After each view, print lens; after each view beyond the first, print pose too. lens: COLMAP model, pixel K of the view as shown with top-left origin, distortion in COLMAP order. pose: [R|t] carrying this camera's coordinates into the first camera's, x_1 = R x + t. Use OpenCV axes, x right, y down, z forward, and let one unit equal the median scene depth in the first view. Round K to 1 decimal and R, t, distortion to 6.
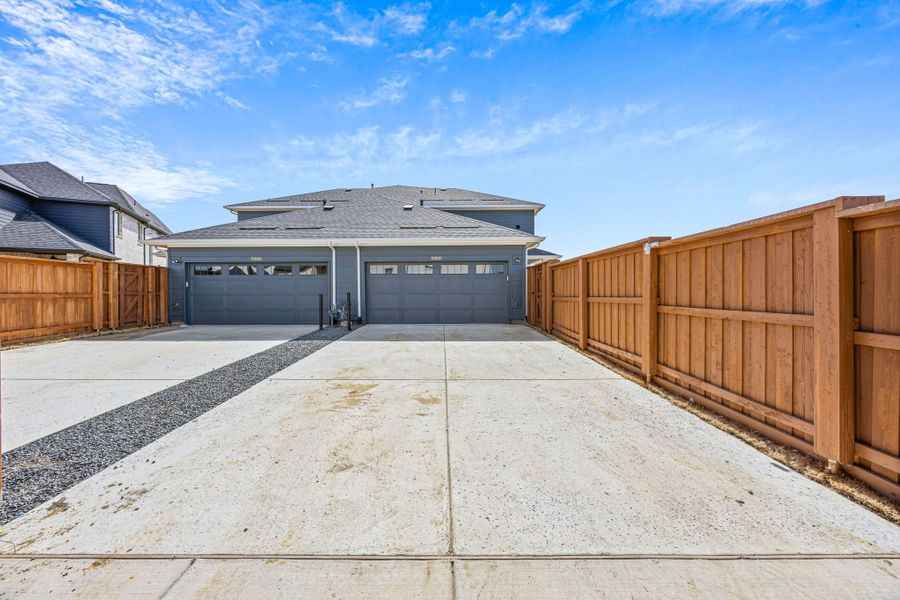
lens RADIAL K [[339.8, 0, 447.0], [0, 339.8, 298.3], [0, 0, 1]] dist [0.000227, 0.000048]
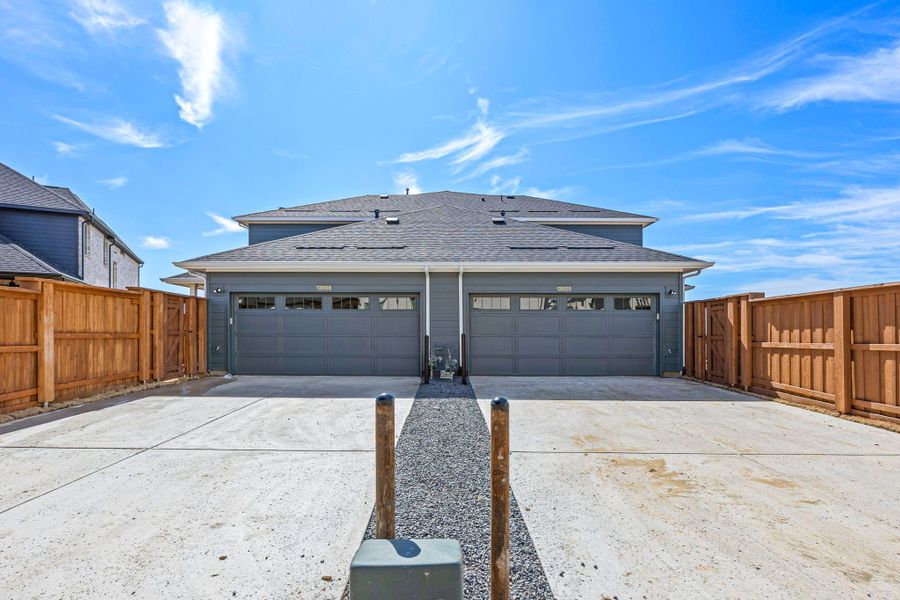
lens RADIAL K [[451.8, 0, 448.6], [0, 451.8, 339.7], [0, 0, 1]] dist [-0.001697, -0.000346]
pose [[0.999969, 0.007798, 0.000586, -0.288856], [-0.007795, 0.999962, -0.003856, -0.000070], [-0.000616, 0.003851, 0.999992, 0.006696]]
